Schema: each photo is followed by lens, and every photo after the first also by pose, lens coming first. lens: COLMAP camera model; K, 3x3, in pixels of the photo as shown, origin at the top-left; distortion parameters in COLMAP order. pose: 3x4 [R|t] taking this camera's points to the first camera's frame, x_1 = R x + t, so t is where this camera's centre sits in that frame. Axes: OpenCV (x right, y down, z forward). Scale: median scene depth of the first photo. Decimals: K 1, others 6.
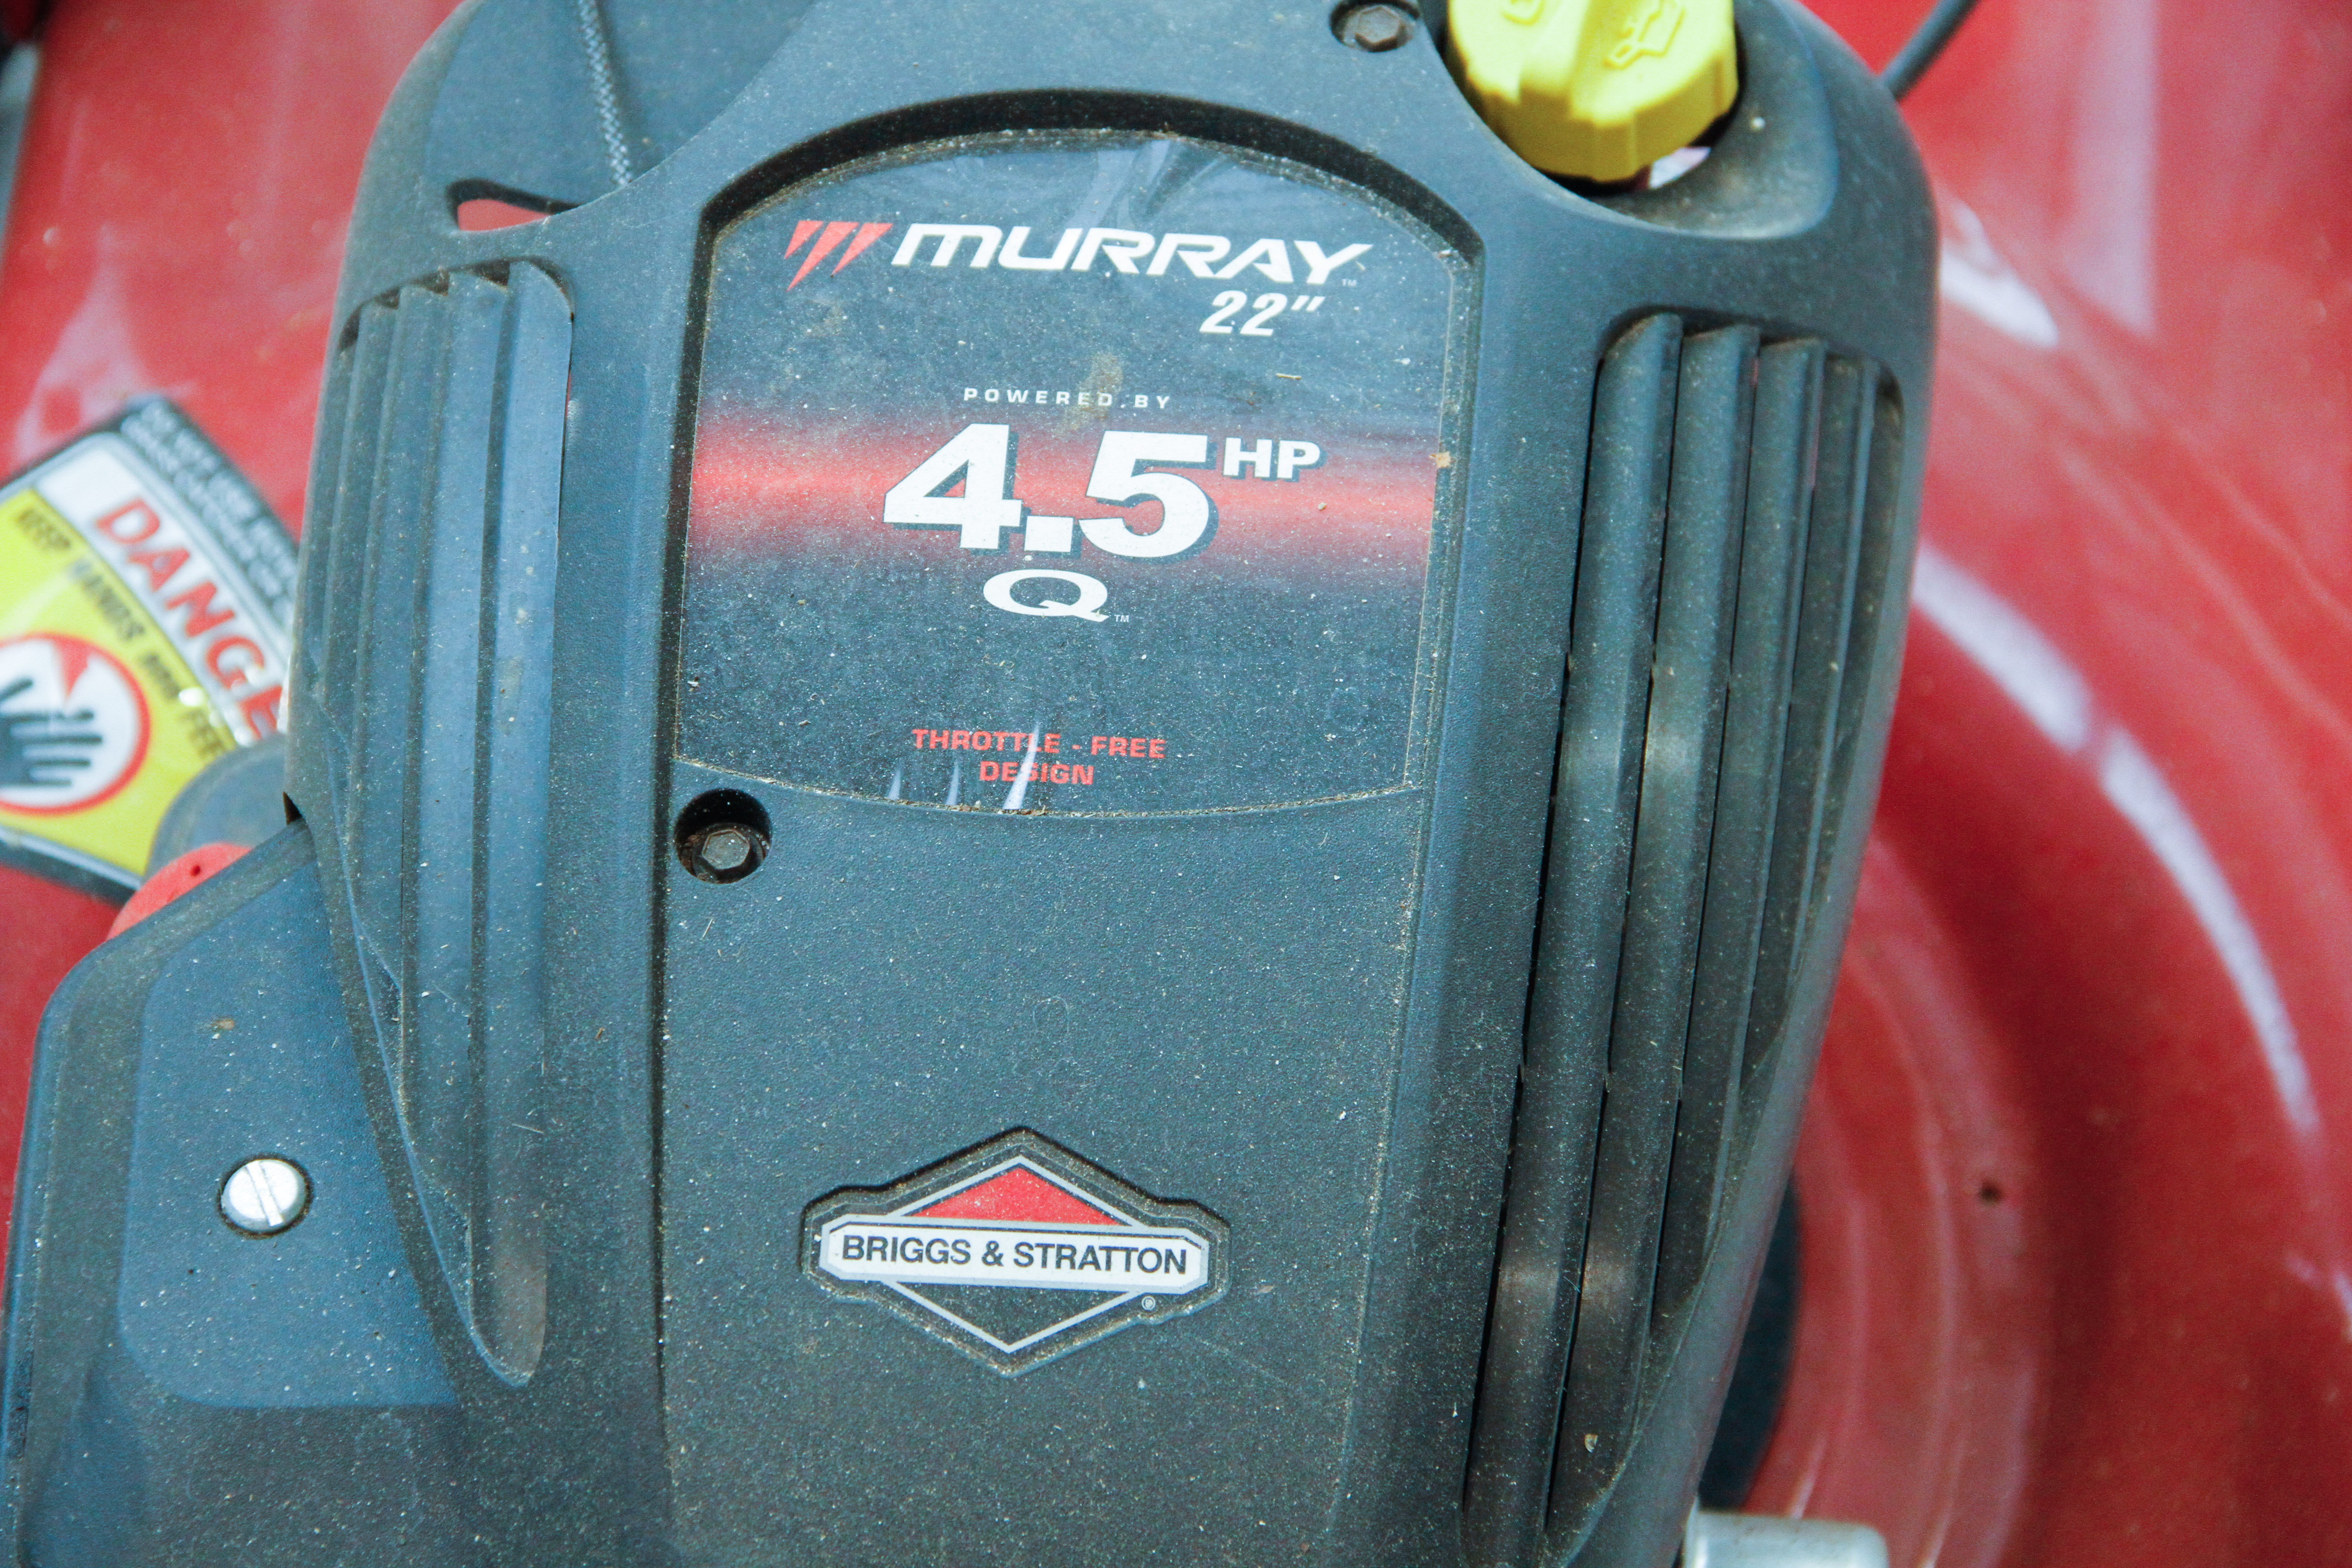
lens RADIAL K [[8516.5, 0, 1180.6], [0, 8516.5, 786.4], [0, 0, 1]] dist [0.773471, 0.000000]
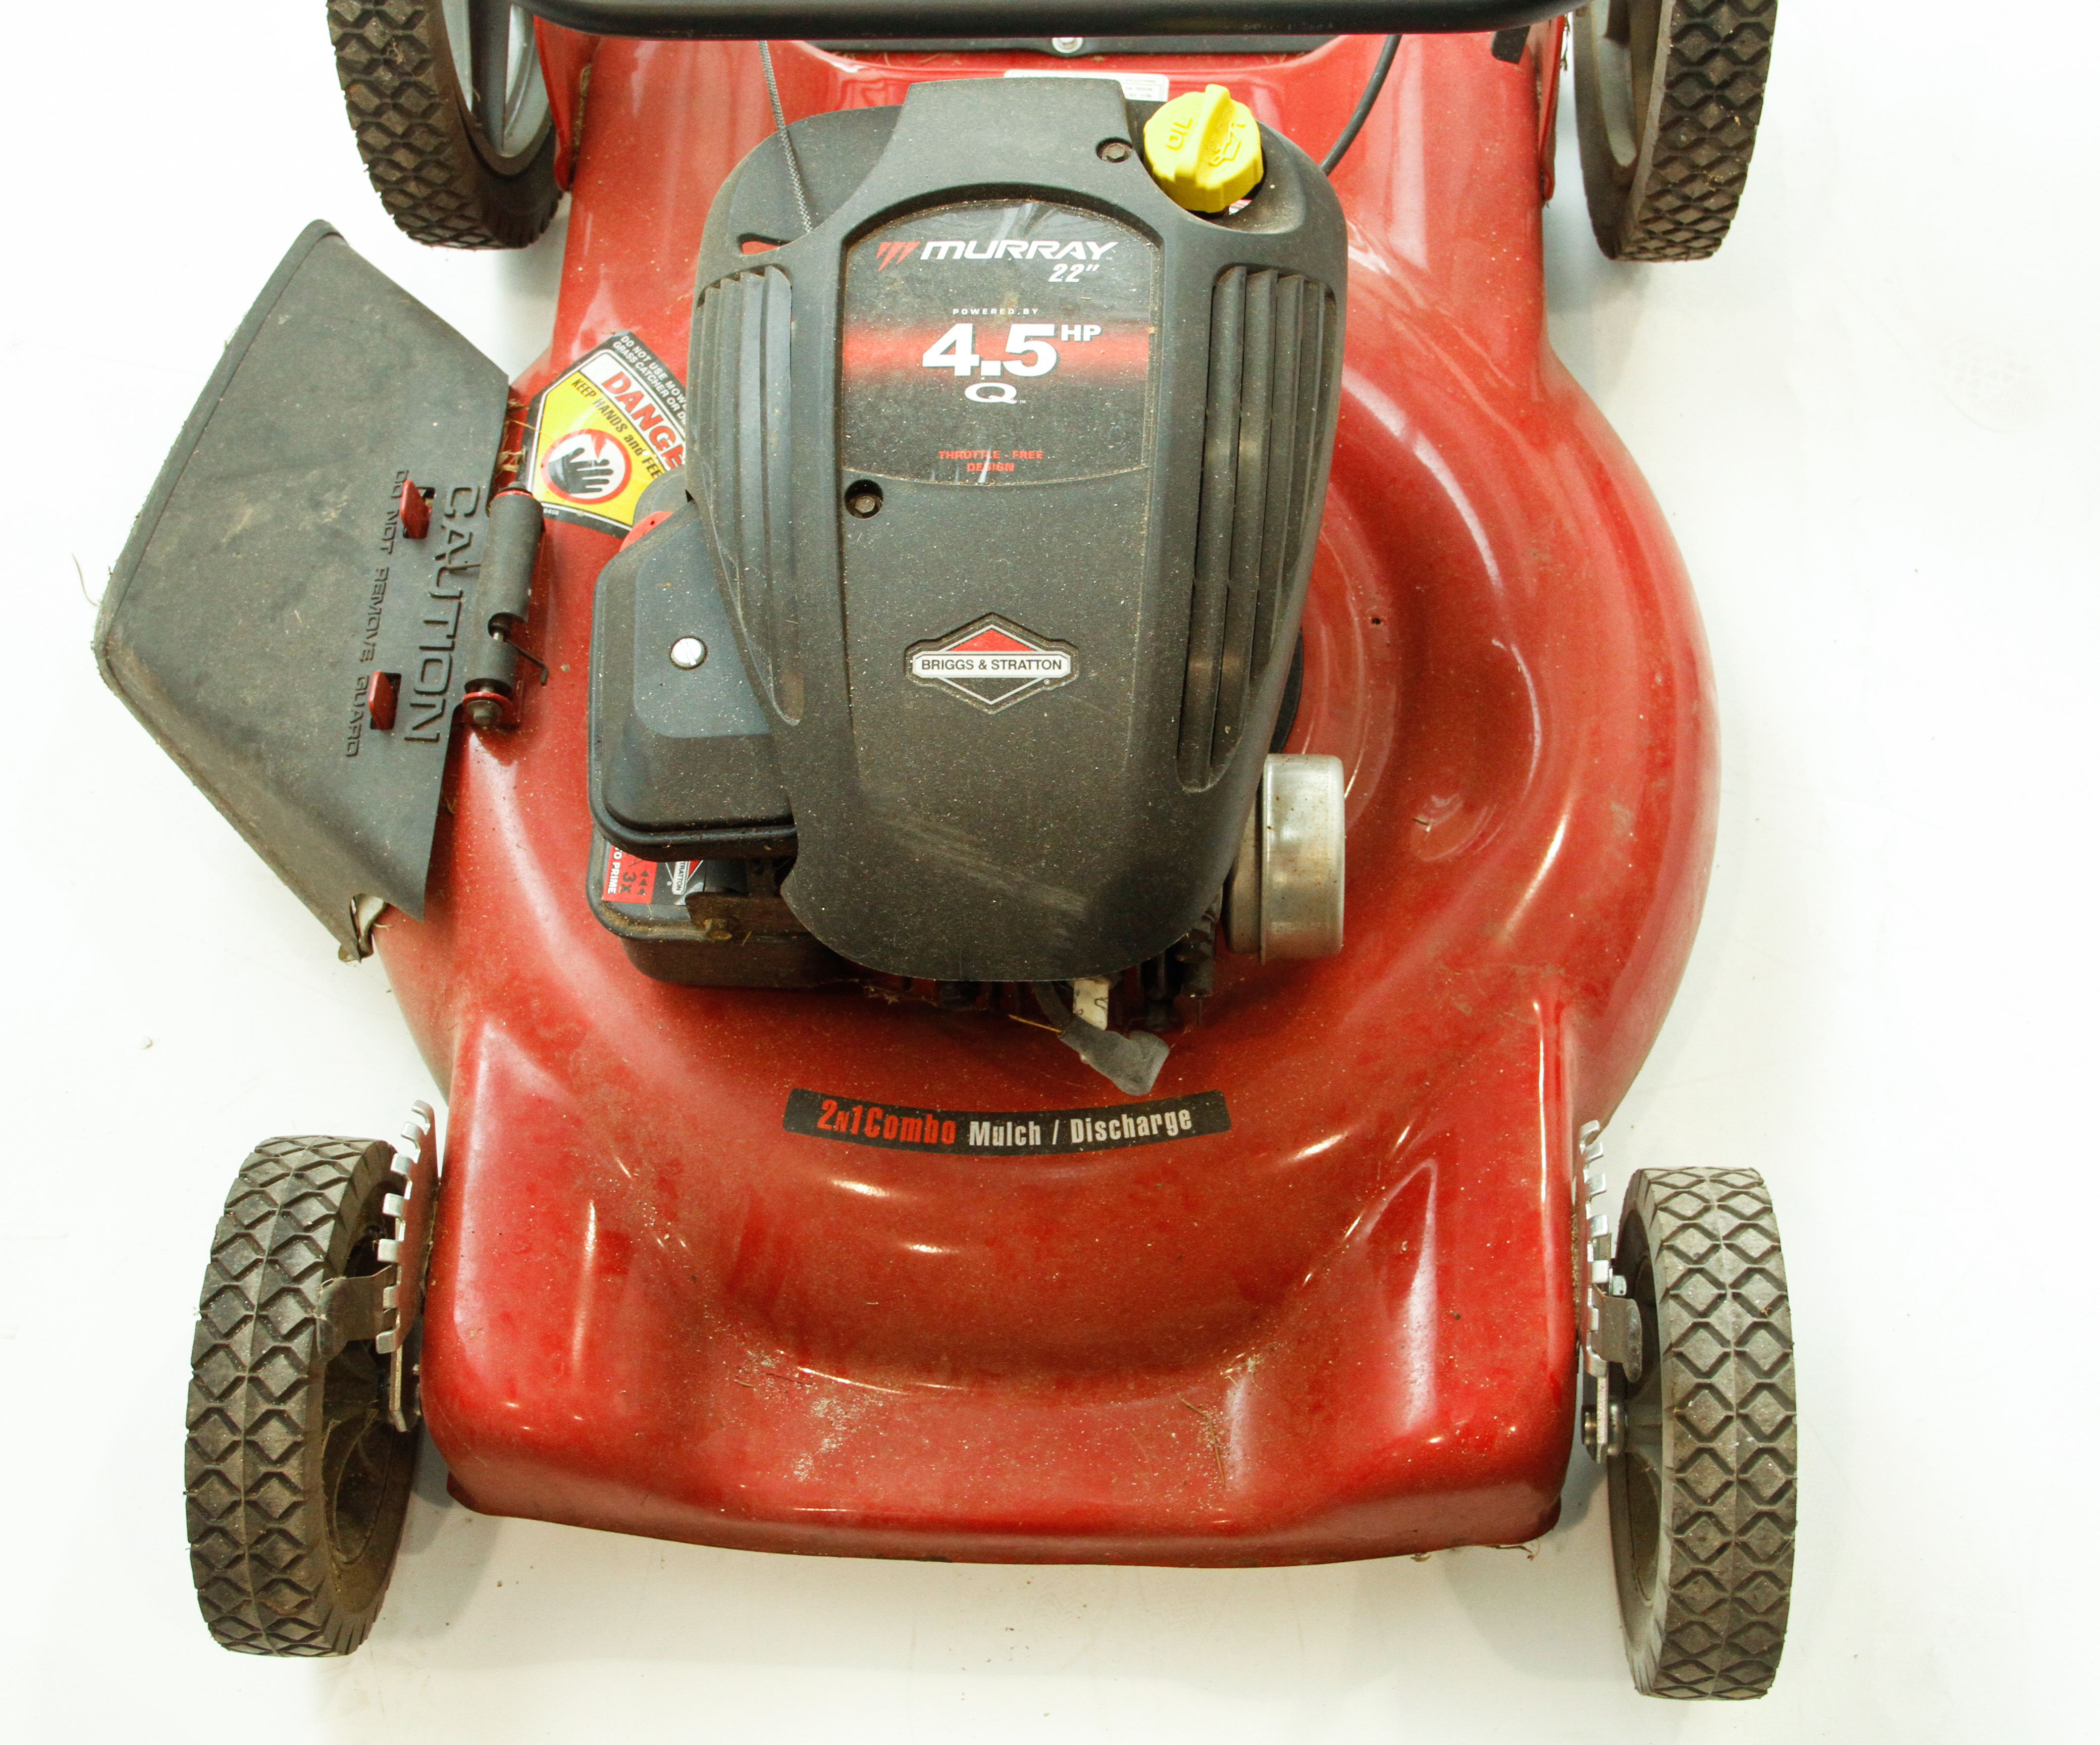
lens RADIAL K [[2851.5, 0, 1044.8], [0, 2851.5, 875.9], [0, 0, 1]] dist [-0.027322, 0.000000]
pose [[0.998788, -0.046053, 0.017364, -0.020810], [0.043206, 0.989378, 0.138797, 0.001584], [-0.023572, -0.137878, 0.990169, 0.173918]]
